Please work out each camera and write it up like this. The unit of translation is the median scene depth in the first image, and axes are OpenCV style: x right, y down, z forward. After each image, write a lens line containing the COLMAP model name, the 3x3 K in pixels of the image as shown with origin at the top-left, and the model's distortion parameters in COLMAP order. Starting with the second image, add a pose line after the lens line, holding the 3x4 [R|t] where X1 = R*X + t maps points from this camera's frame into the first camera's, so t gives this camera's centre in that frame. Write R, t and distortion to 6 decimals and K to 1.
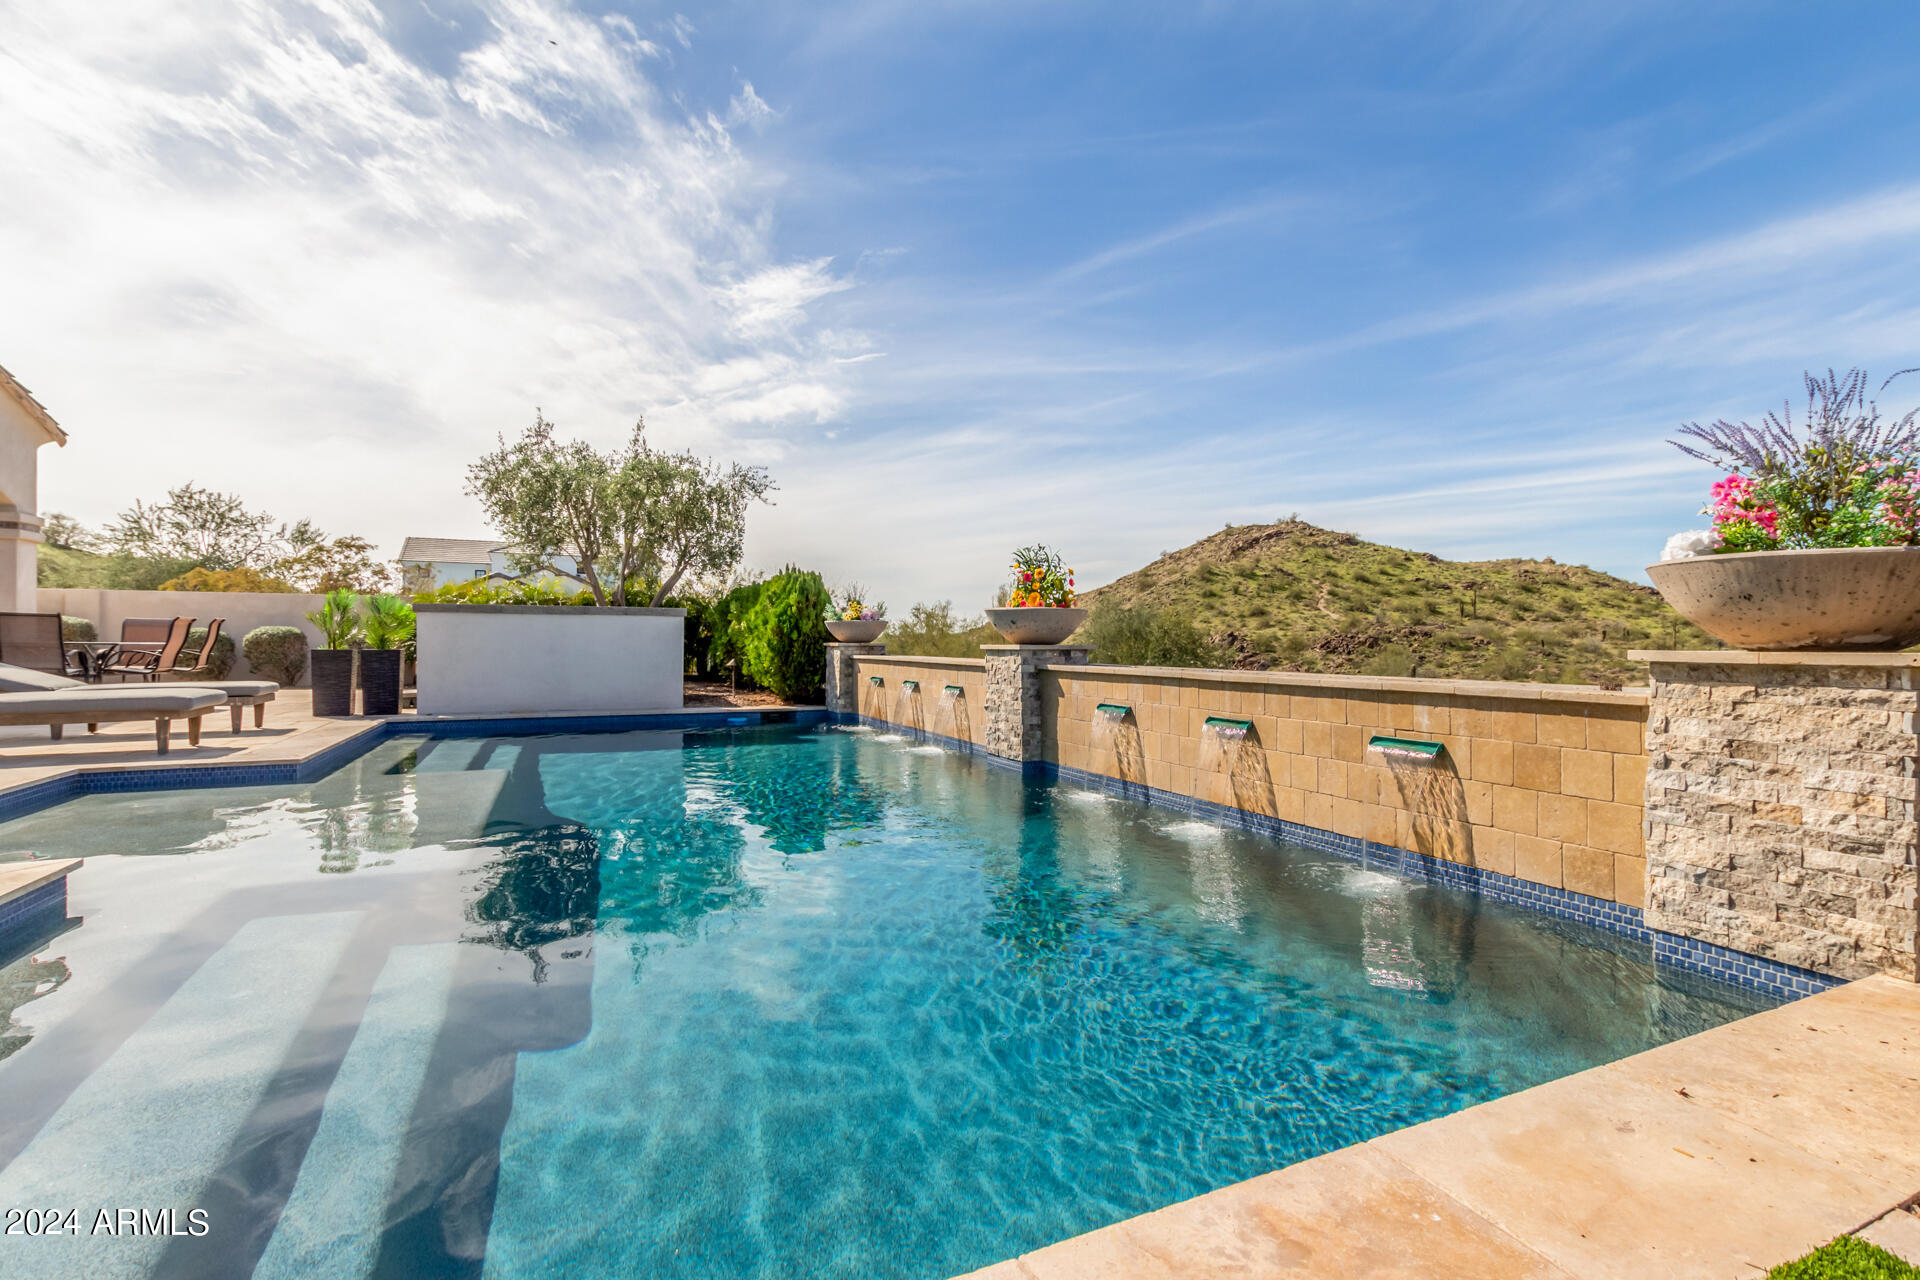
lens RADIAL K [[882.0, 0, 968.6], [0, 882.0, 637.1], [0, 0, 1]] dist [0.010177, -0.002756]
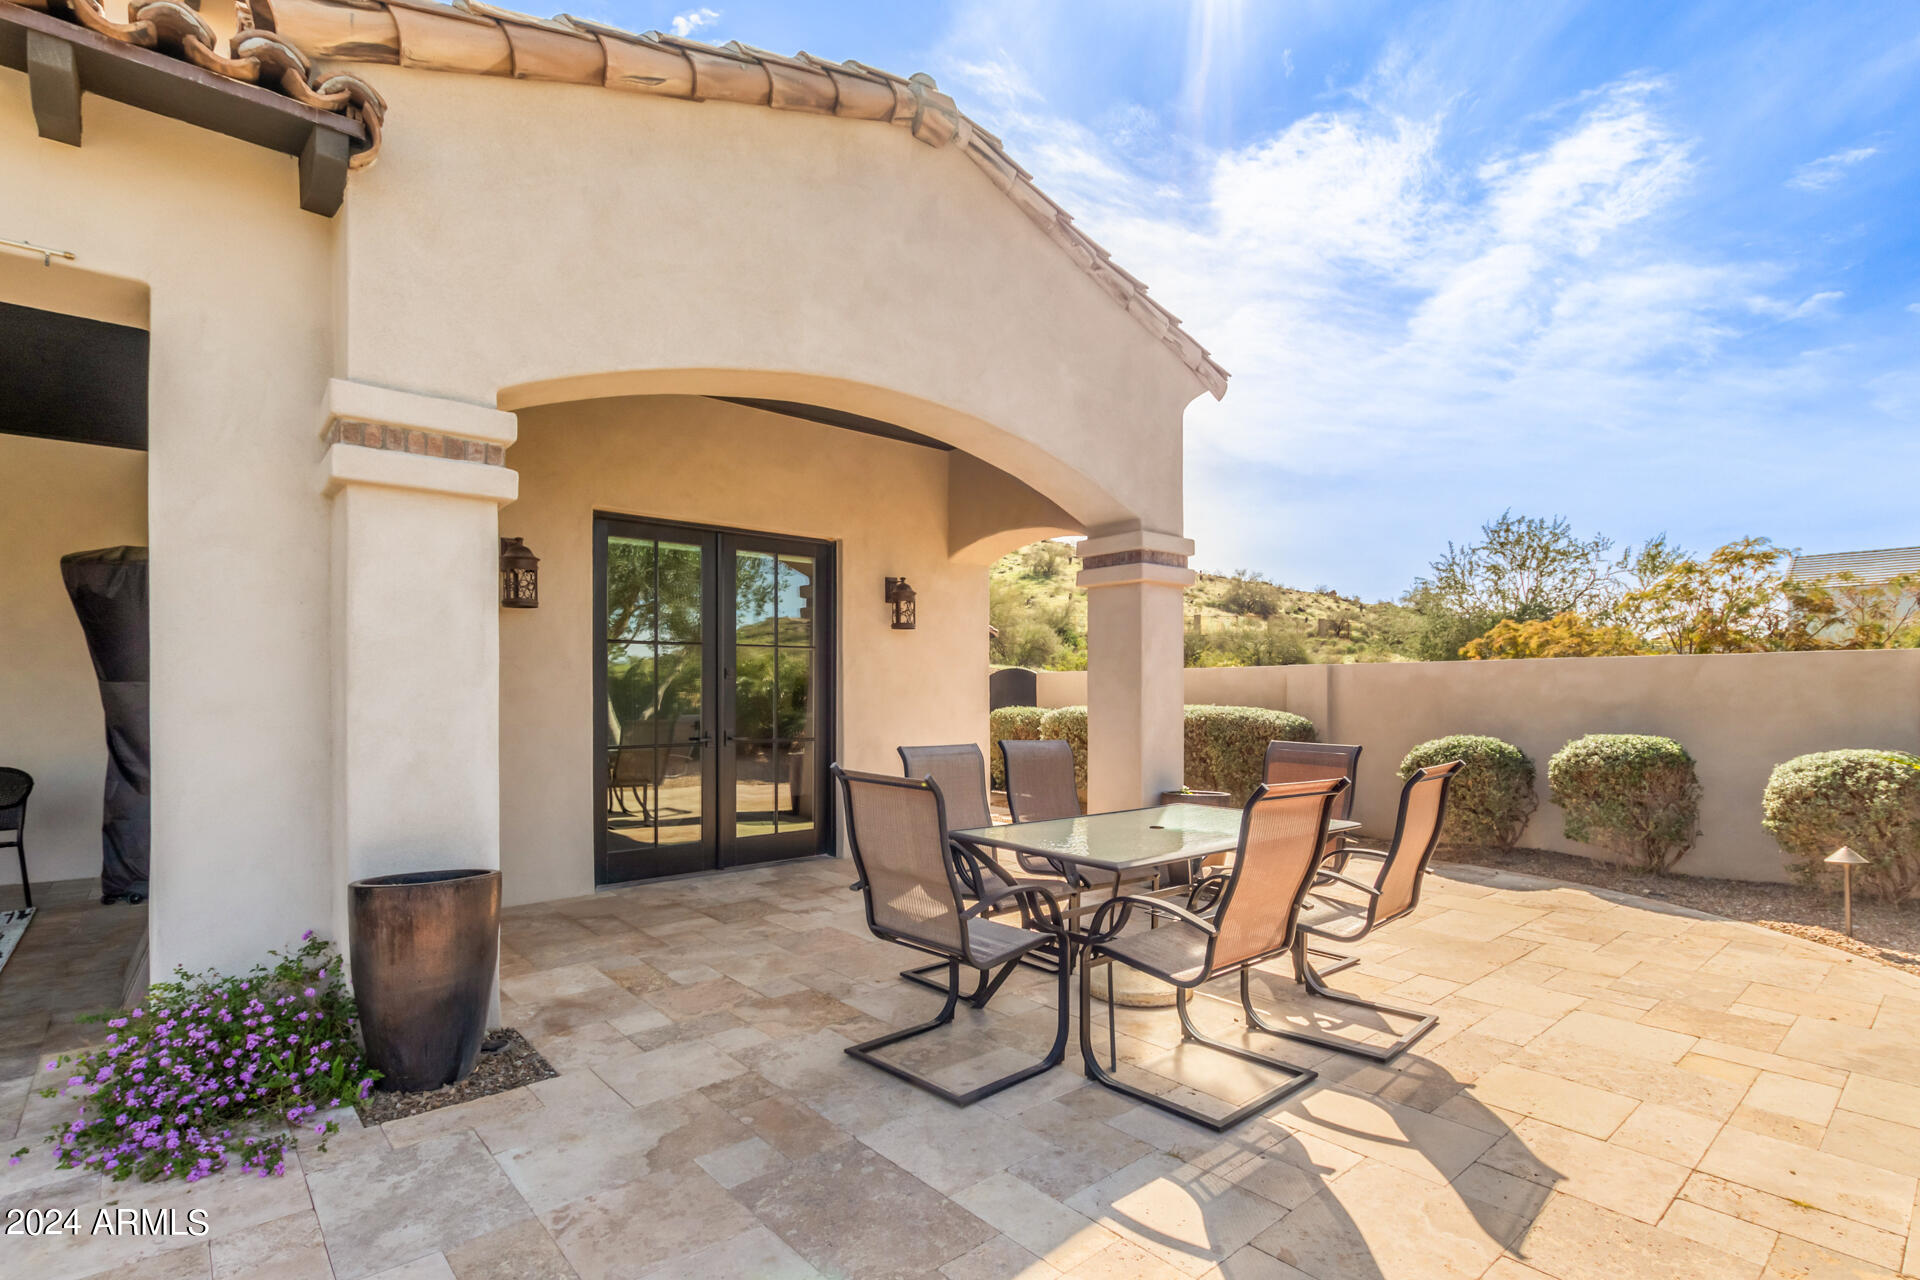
lens RADIAL K [[882.0, 0, 1000.4], [0, 882.0, 695.0], [0, 0, 1]] dist [0.010177, -0.002756]
pose [[0.295394, -0.006028, -0.955357, -0.296522], [0.015227, 0.999883, -0.001601, -0.022278], [0.955254, -0.014074, 0.295451, 0.378487]]
